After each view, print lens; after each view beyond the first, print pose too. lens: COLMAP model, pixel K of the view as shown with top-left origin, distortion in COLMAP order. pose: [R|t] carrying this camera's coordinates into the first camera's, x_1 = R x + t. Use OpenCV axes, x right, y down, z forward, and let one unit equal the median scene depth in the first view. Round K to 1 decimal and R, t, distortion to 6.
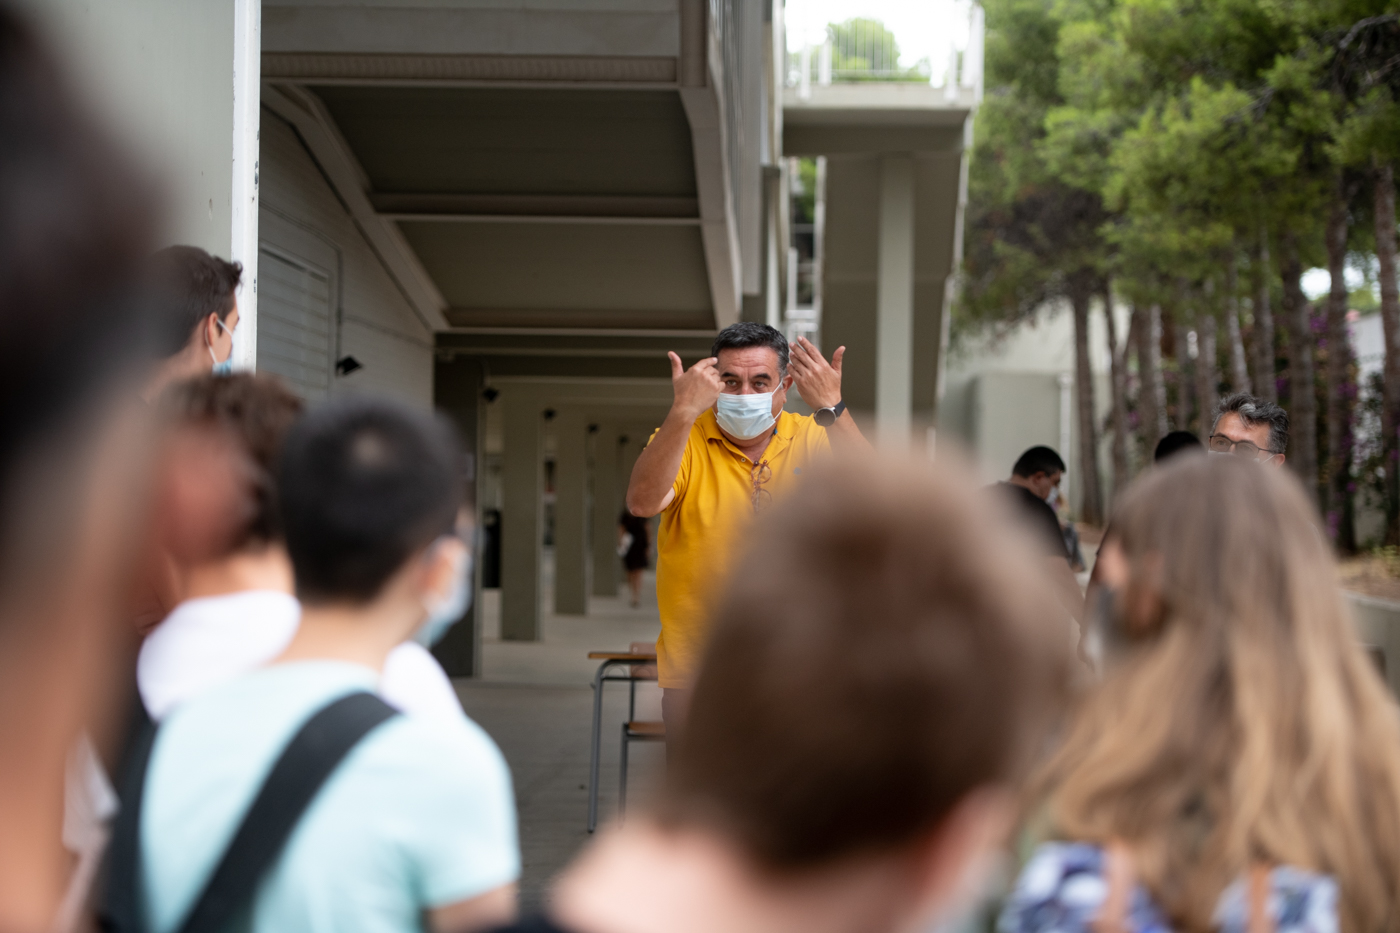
lens RADIAL K [[3703.1, 0, 700.0], [0, 3703.1, 466.5], [0, 0, 1]] dist [0.077997, 0.219780]
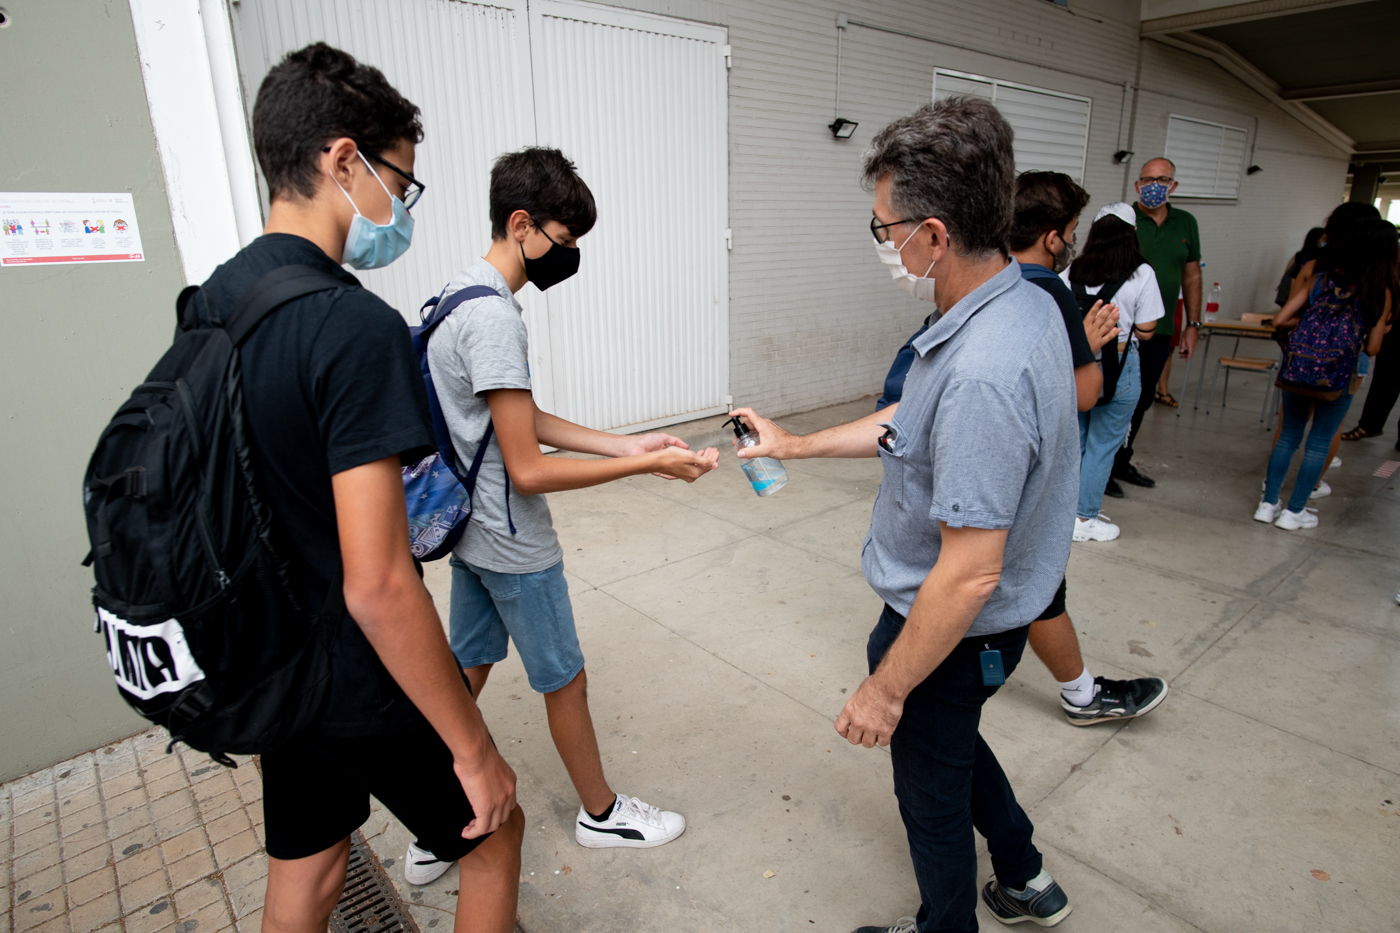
lens RADIAL K [[814.8, 0, 700.0], [0, 814.8, 466.5], [0, 0, 1]] dist [-0.055252, 0.025455]
pose [[0.664463, 0.196584, -0.721002, 0.073787], [0.029185, 0.957220, 0.287886, -0.002170], [0.746751, -0.212332, 0.630300, 0.372608]]
